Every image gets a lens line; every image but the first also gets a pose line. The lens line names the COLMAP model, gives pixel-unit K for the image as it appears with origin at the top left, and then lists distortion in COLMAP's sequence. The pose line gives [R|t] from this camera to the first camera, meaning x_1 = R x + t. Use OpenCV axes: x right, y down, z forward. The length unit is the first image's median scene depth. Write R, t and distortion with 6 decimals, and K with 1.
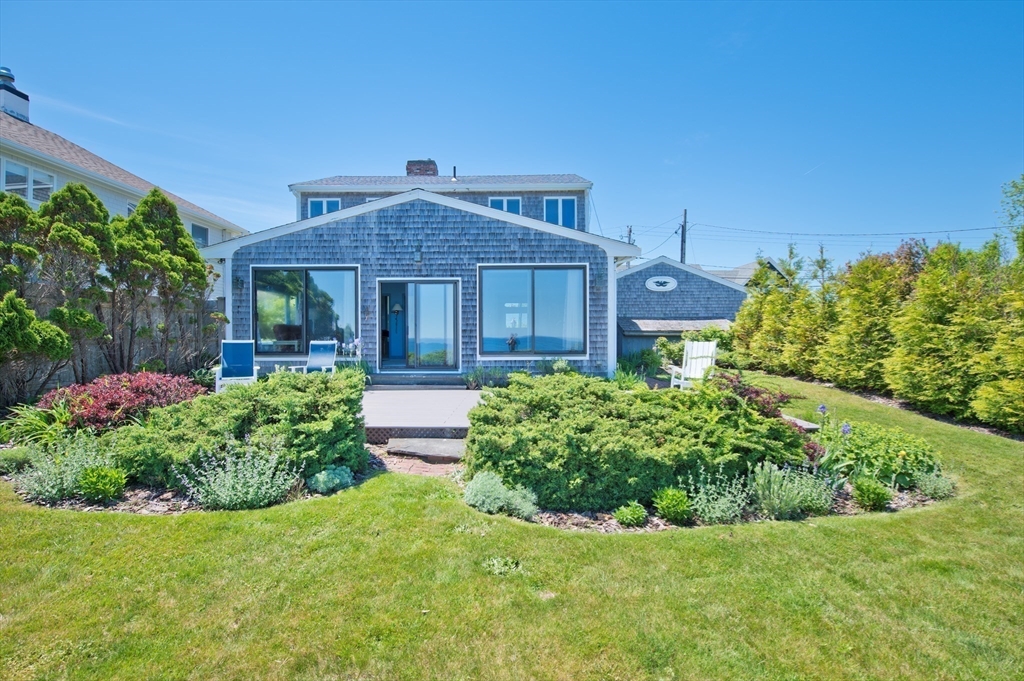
lens RADIAL K [[404.9, 0, 517.7], [0, 404.9, 326.5], [0, 0, 1]] dist [-0.012034, 0.000242]
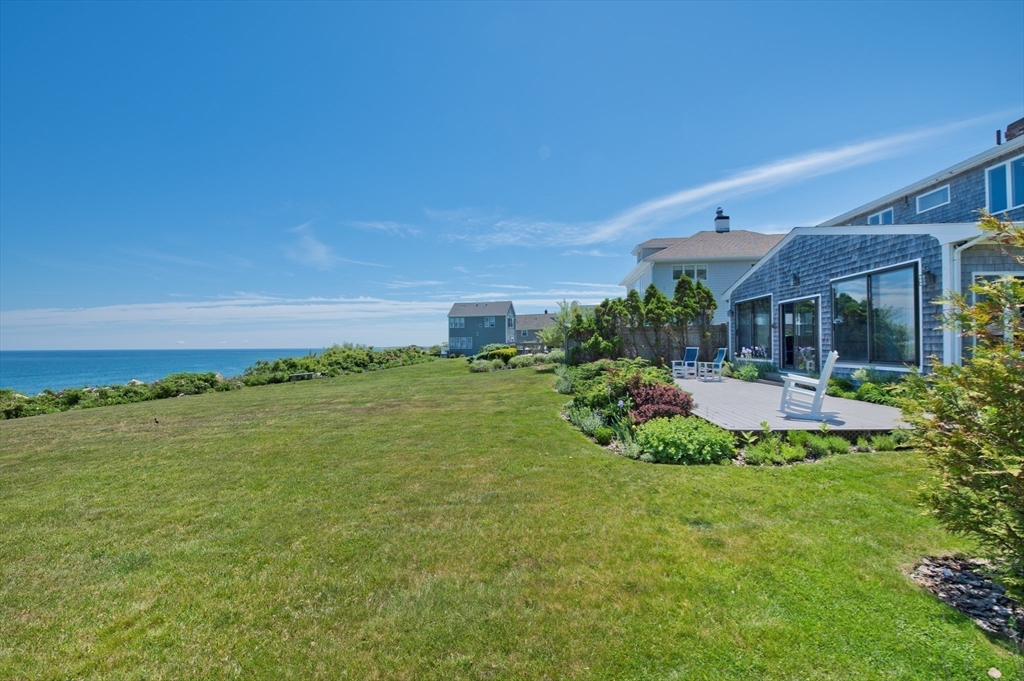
lens RADIAL K [[404.9, 0, 517.7], [0, 404.9, 326.5], [0, 0, 1]] dist [-0.012034, 0.000242]
pose [[-0.072342, -0.042144, -0.996489, 1.059249], [-0.001695, 0.999111, -0.042132, 0.022045], [0.997378, -0.001359, -0.072349, 0.223238]]
